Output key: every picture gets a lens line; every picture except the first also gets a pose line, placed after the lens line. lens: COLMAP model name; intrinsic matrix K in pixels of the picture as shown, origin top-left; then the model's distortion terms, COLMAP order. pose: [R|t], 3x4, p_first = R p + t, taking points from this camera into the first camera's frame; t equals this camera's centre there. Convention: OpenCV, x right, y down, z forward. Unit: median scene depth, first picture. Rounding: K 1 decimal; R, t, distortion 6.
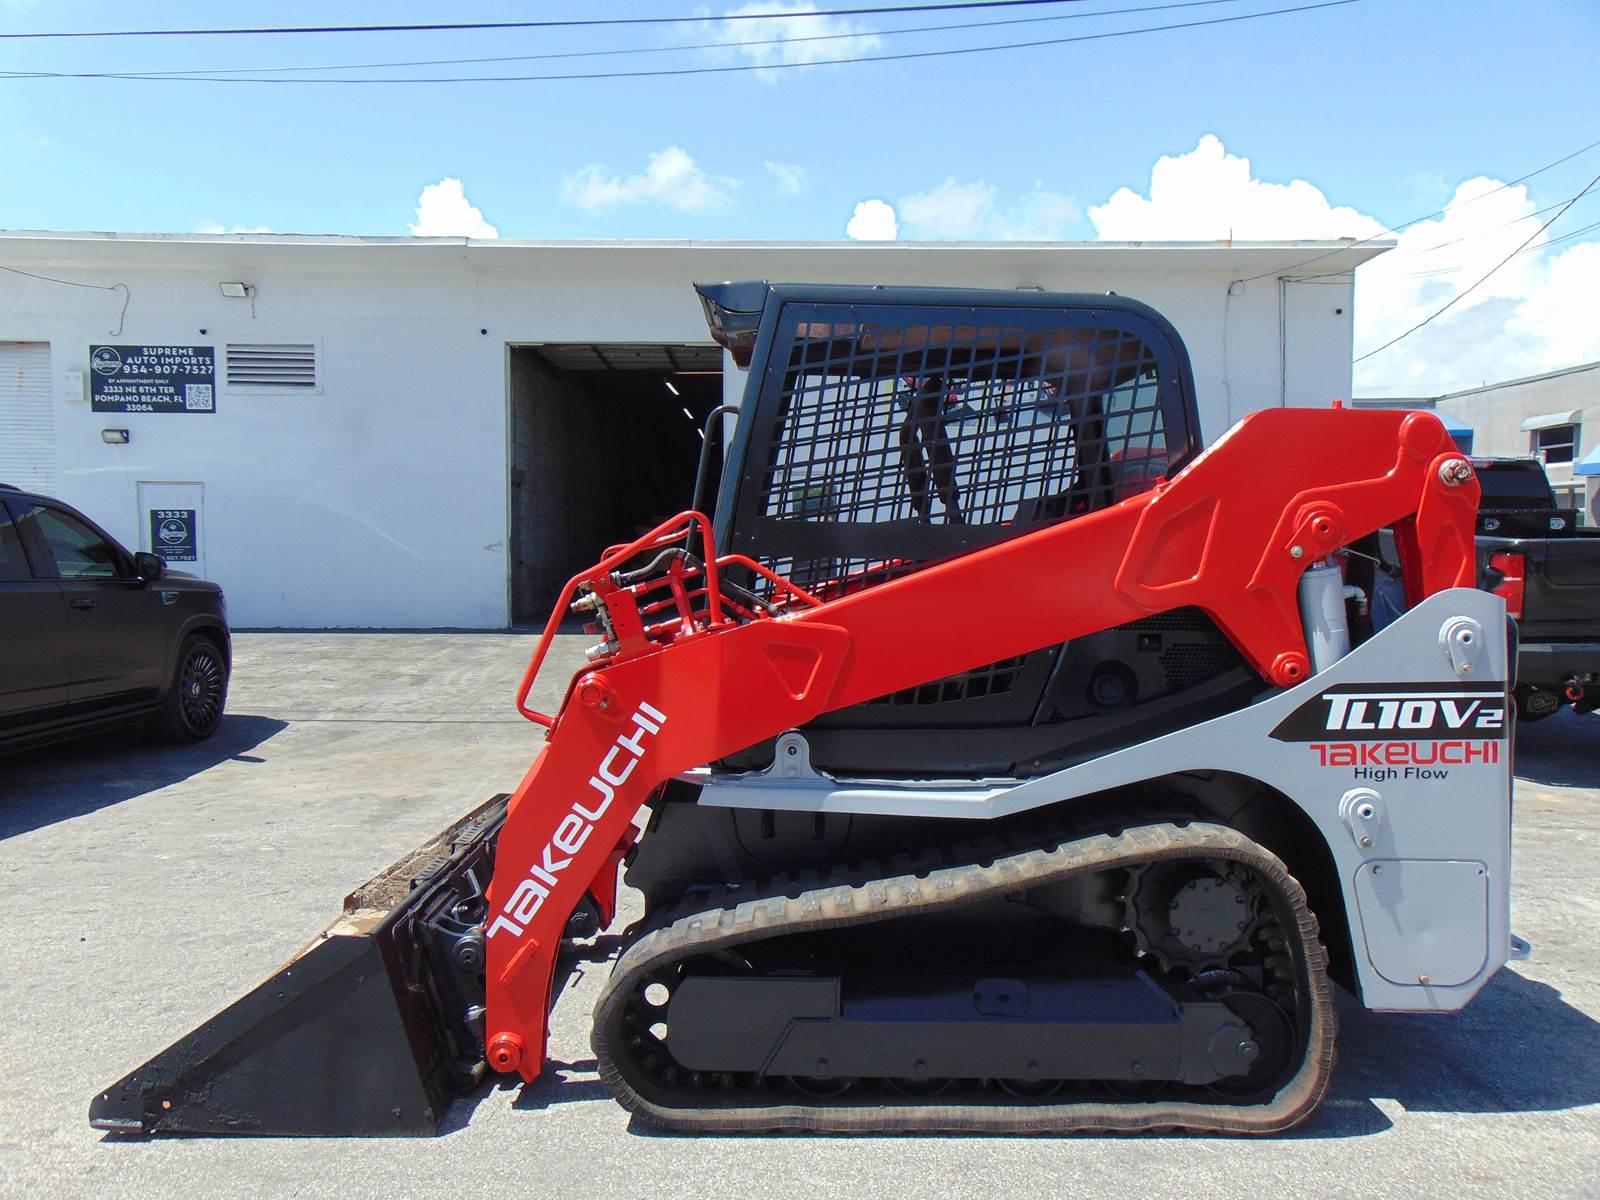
lens RADIAL K [[1191.7, 0, 800.5], [0, 1191.7, 604.7], [0, 0, 1]] dist [-0.013338, 0.049580]
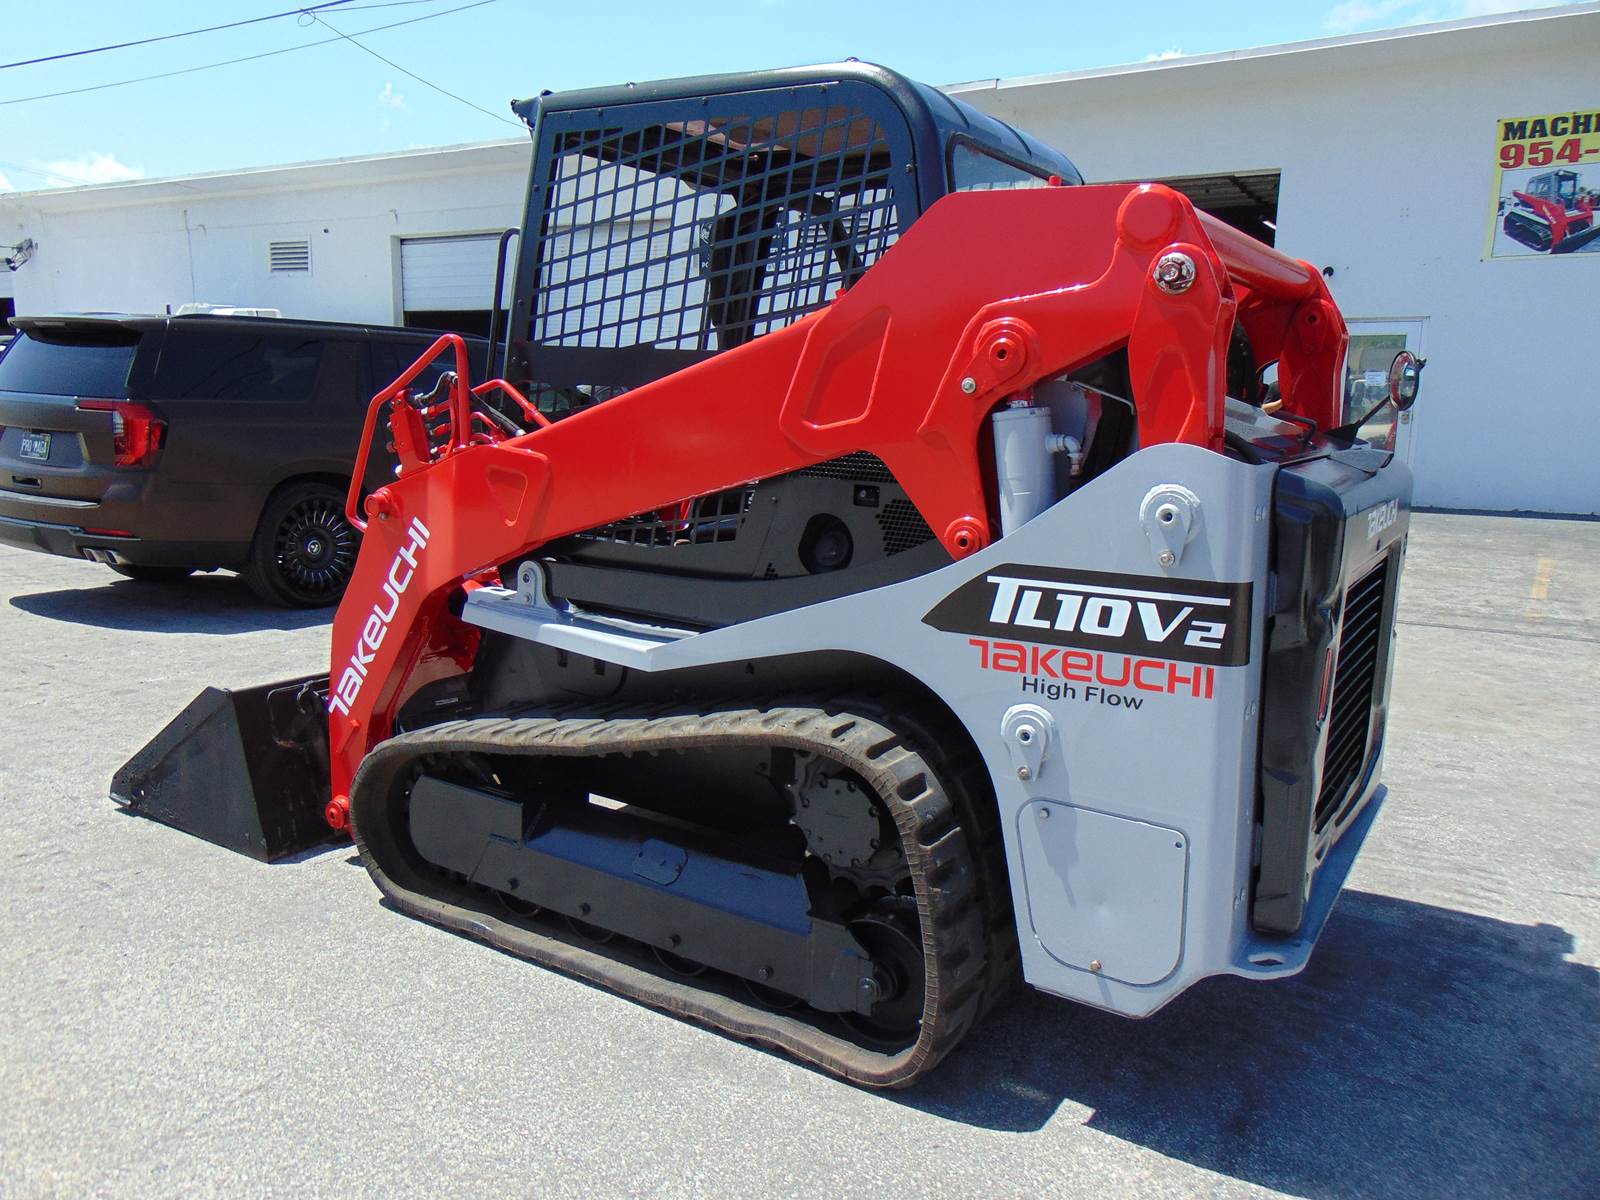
lens RADIAL K [[1191.7, 0, 808.8], [0, 1191.7, 601.2], [0, 0, 1]] dist [-0.013338, 0.049580]
pose [[0.845210, 0.115585, -0.521785, 0.734723], [-0.054727, 0.989919, 0.130636, -0.002119], [0.531625, -0.081859, 0.843015, 0.290712]]
